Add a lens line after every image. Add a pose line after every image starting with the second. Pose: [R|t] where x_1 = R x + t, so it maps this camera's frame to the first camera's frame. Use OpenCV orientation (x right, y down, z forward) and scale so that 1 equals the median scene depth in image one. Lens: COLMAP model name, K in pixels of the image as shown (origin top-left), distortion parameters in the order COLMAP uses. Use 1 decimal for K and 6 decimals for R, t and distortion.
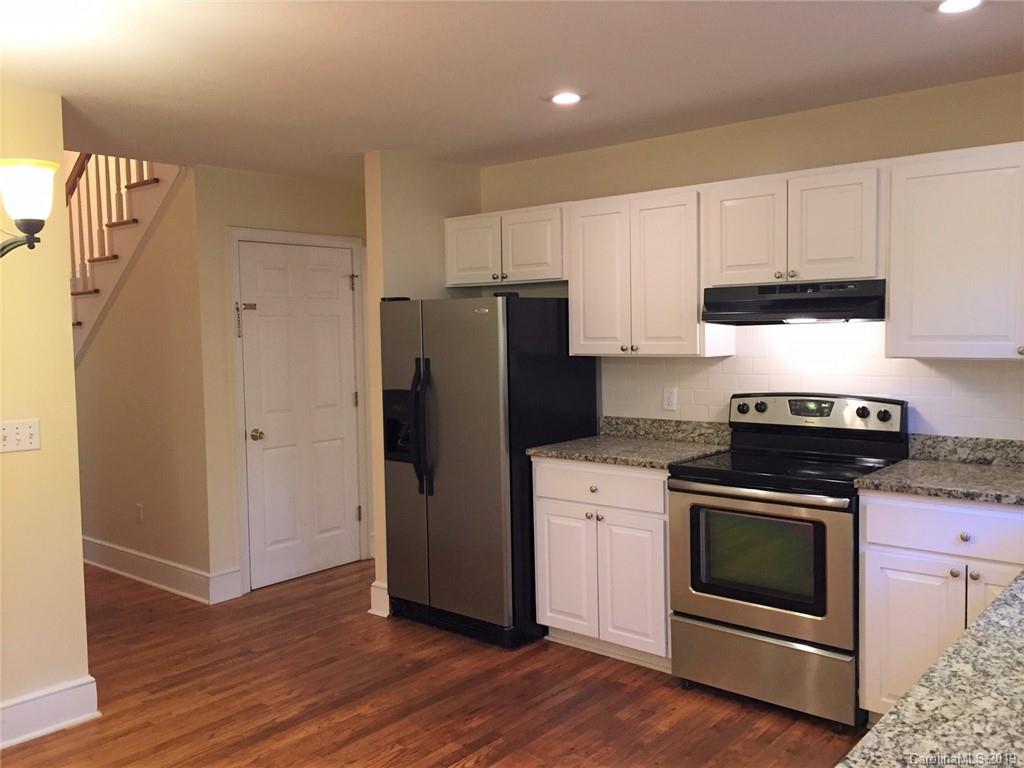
lens RADIAL K [[881.9, 0, 511.3], [0, 881.9, 386.2], [0, 0, 1]] dist [0.080898, -0.059806]
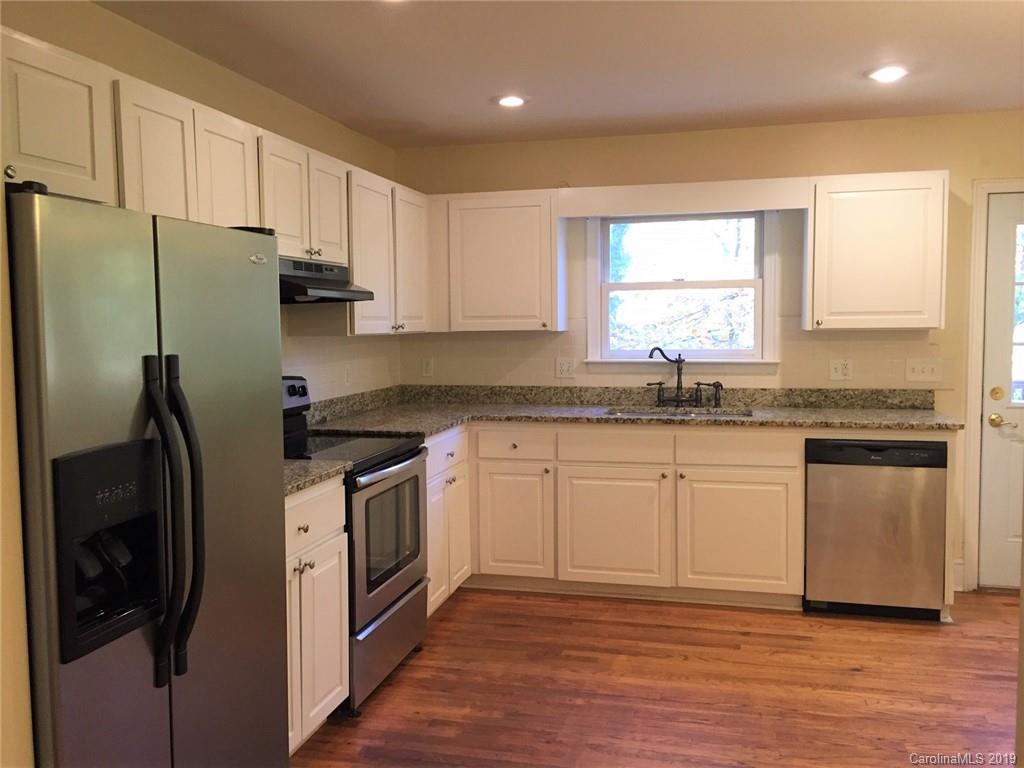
lens RADIAL K [[881.9, 0, 512.9], [0, 881.9, 377.7], [0, 0, 1]] dist [0.080898, -0.059806]
pose [[-0.442407, -0.039282, 0.895954, -0.633993], [0.076437, 0.993753, 0.081313, -0.049225], [-0.893551, 0.104458, -0.436641, 1.192133]]
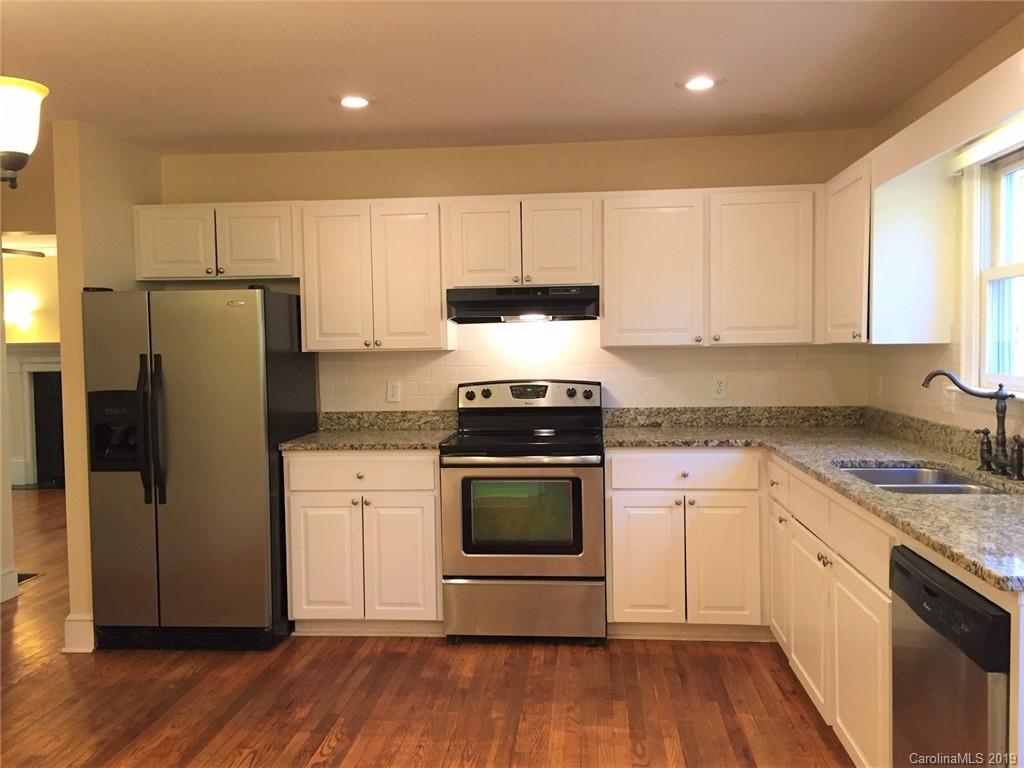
lens RADIAL K [[881.9, 0, 513.7], [0, 881.9, 384.8], [0, 0, 1]] dist [0.080898, -0.059806]
pose [[0.822495, -0.022681, 0.568319, -0.365372], [0.039993, 0.999038, -0.018009, 0.036250], [-0.567364, 0.037542, 0.822611, 0.030086]]
